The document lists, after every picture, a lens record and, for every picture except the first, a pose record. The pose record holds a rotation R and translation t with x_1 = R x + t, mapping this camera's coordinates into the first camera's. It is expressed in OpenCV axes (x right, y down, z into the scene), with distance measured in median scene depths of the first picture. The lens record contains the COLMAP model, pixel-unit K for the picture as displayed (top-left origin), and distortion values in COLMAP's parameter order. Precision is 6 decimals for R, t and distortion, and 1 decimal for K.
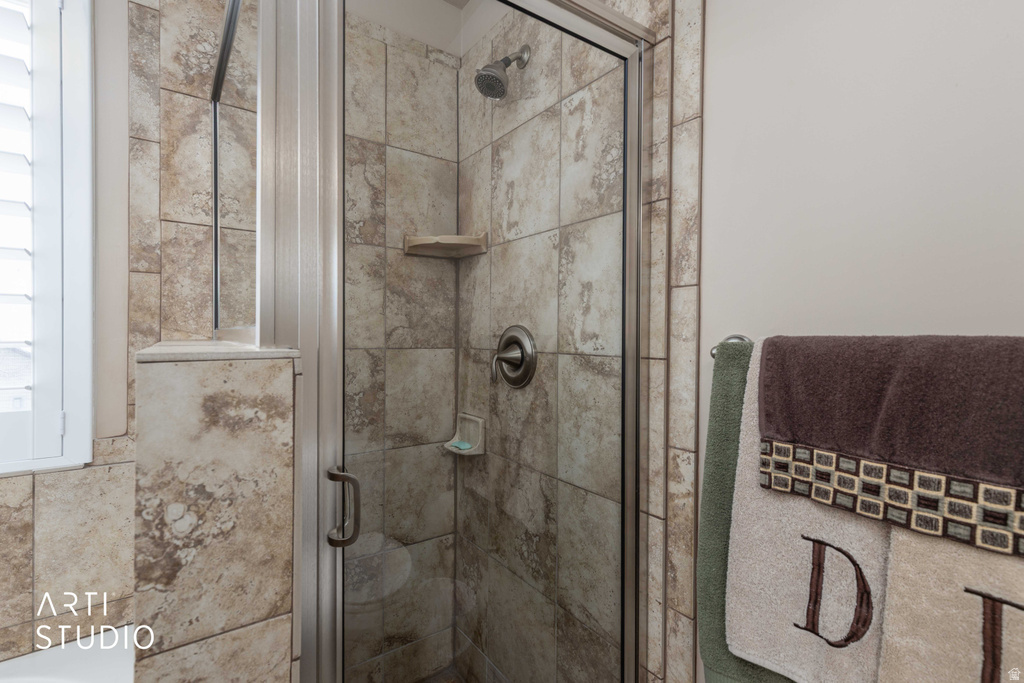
lens RADIAL K [[463.9, 0, 512.2], [0, 463.9, 338.6], [0, 0, 1]] dist [0.007743, -0.001381]
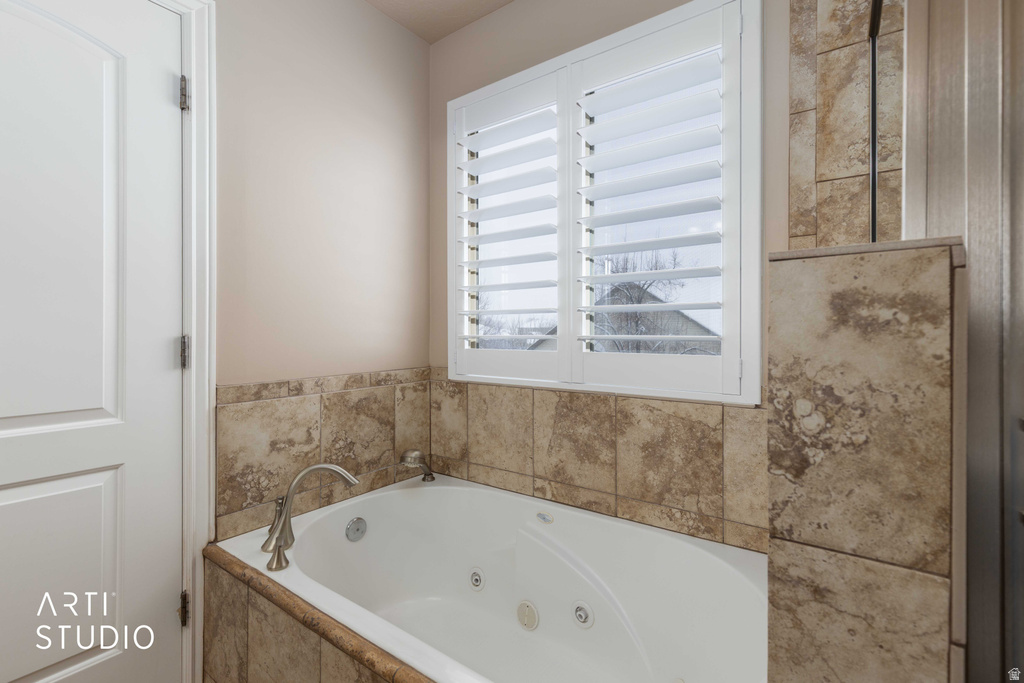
lens RADIAL K [[463.9, 0, 513.2], [0, 463.9, 336.5], [0, 0, 1]] dist [0.007743, -0.001381]
pose [[0.313692, -0.003776, -0.949517, 0.031426], [-0.003511, 0.999981, -0.005136, 0.210135], [0.949518, 0.004945, 0.313673, 0.084515]]
